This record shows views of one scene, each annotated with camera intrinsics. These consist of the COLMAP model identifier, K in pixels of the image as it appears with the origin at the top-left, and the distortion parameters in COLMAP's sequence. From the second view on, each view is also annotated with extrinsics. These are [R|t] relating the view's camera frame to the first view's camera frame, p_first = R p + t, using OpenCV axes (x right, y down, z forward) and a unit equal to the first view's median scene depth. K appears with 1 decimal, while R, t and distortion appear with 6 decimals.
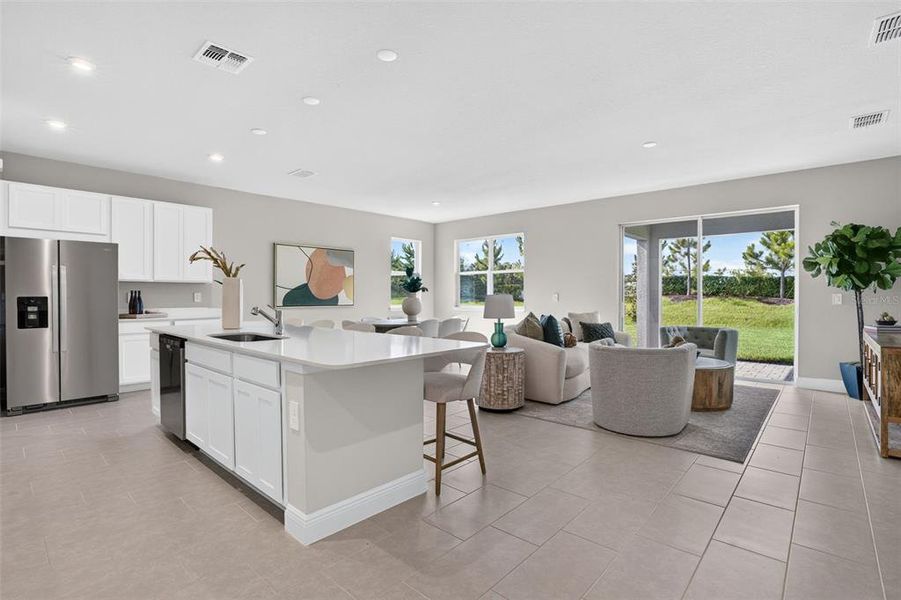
lens RADIAL K [[436.6, 0, 450.5], [0, 436.6, 300.0], [0, 0, 1]] dist [-0.031996, 0.000854]
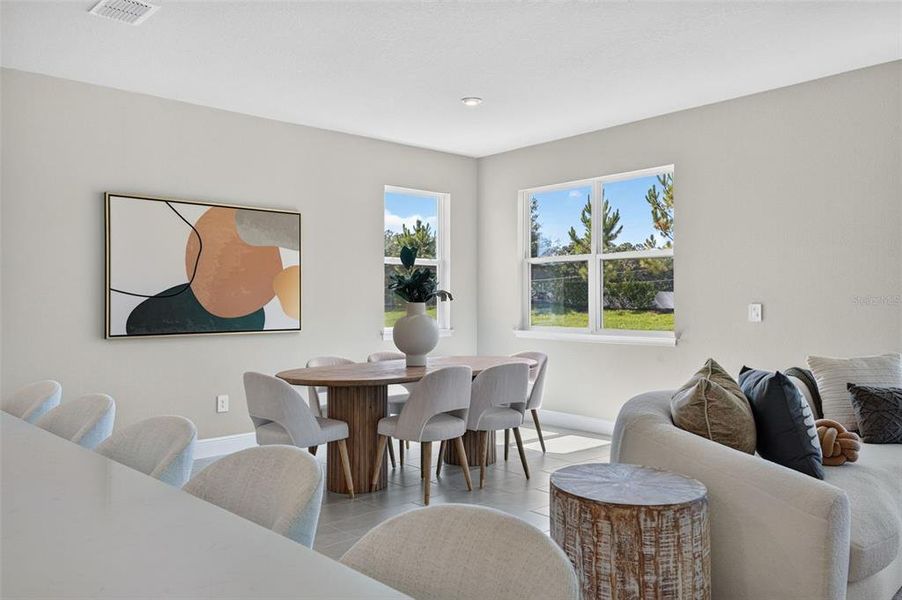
lens RADIAL K [[699.6, 0, 451.0], [0, 699.6, 300.0], [0, 0, 1]] dist [0.192868, -0.000912]
pose [[0.993568, -0.004003, -0.113164, 0.033541], [0.002846, 0.999942, -0.010385, -0.015070], [0.113199, 0.009996, 0.993522, 0.344764]]
